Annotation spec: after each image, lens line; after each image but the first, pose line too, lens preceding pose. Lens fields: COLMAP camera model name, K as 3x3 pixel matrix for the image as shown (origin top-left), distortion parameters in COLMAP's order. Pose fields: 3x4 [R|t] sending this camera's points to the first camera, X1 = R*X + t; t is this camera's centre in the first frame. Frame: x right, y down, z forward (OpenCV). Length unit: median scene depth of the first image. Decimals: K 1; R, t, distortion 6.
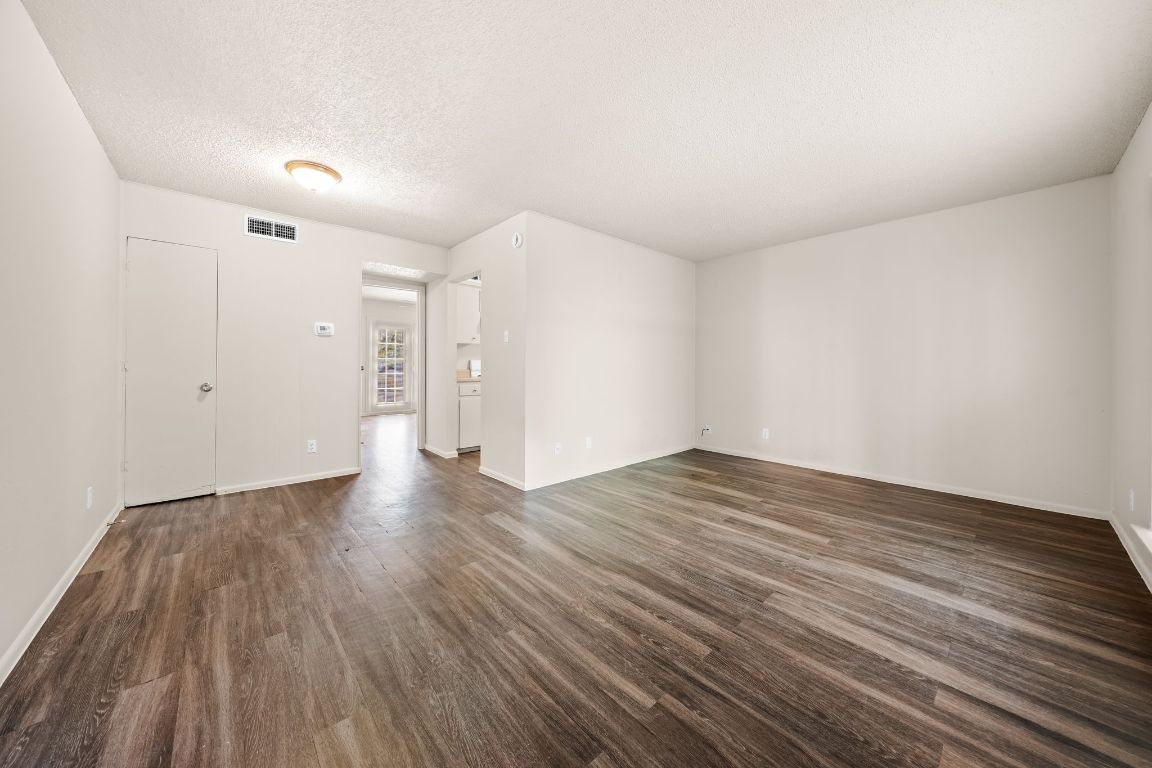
lens RADIAL K [[398.2, 0, 571.5], [0, 398.2, 362.3], [0, 0, 1]] dist [-0.000446, 0.000006]
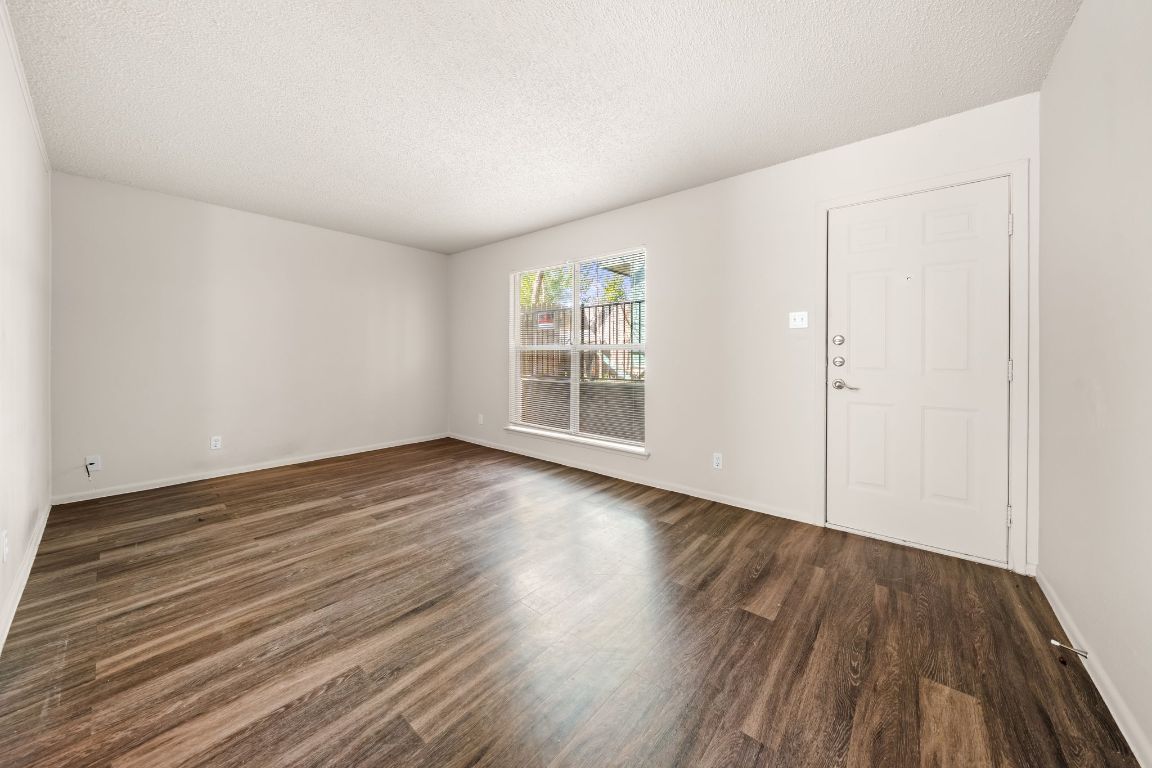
lens RADIAL K [[398.2, 0, 571.5], [0, 398.2, 362.3], [0, 0, 1]] dist [-0.000446, 0.000006]
pose [[-0.137576, -0.018675, 0.990315, -0.915019], [-0.009773, 0.999799, 0.017496, -0.002698], [-0.990443, -0.007271, -0.137731, 0.985006]]
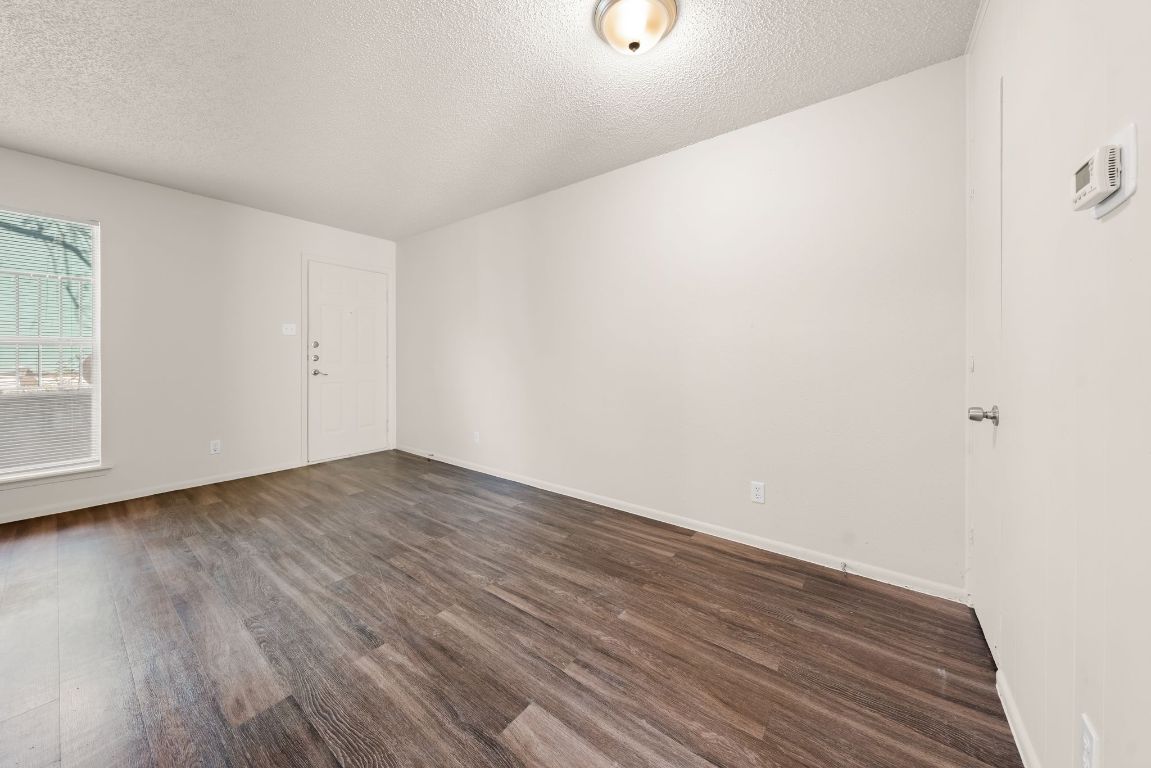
lens RADIAL K [[397.9, 0, 571.0], [0, 397.9, 362.3], [0, 0, 1]] dist [-0.000446, 0.000006]
pose [[-0.982432, -0.003974, -0.186576, -0.668078], [-0.004744, 0.999982, 0.003678, 0.018143], [0.186558, 0.004499, -0.982434, 2.233395]]
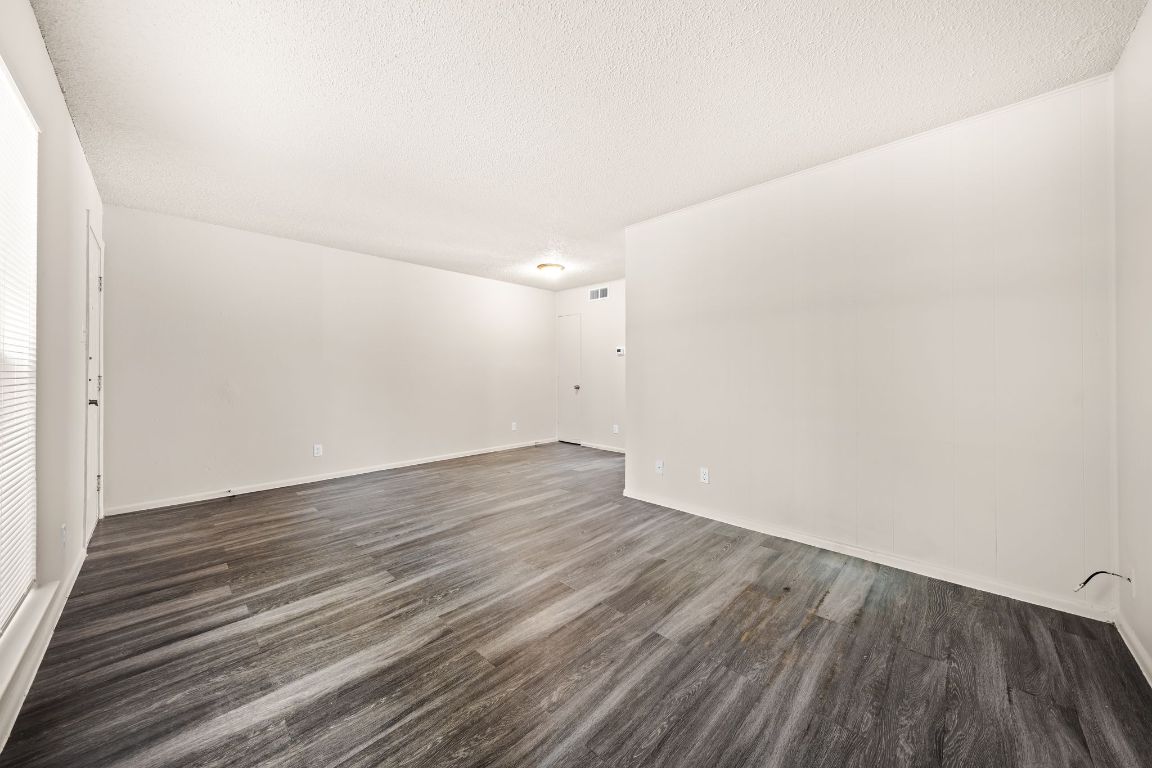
lens RADIAL K [[398.2, 0, 571.5], [0, 398.2, 362.3], [0, 0, 1]] dist [-0.000446, 0.000006]
pose [[0.067746, -0.029795, -0.997258, 1.684911], [0.007157, 0.999543, -0.029377, 0.002961], [0.997677, -0.005147, 0.067929, 1.424750]]
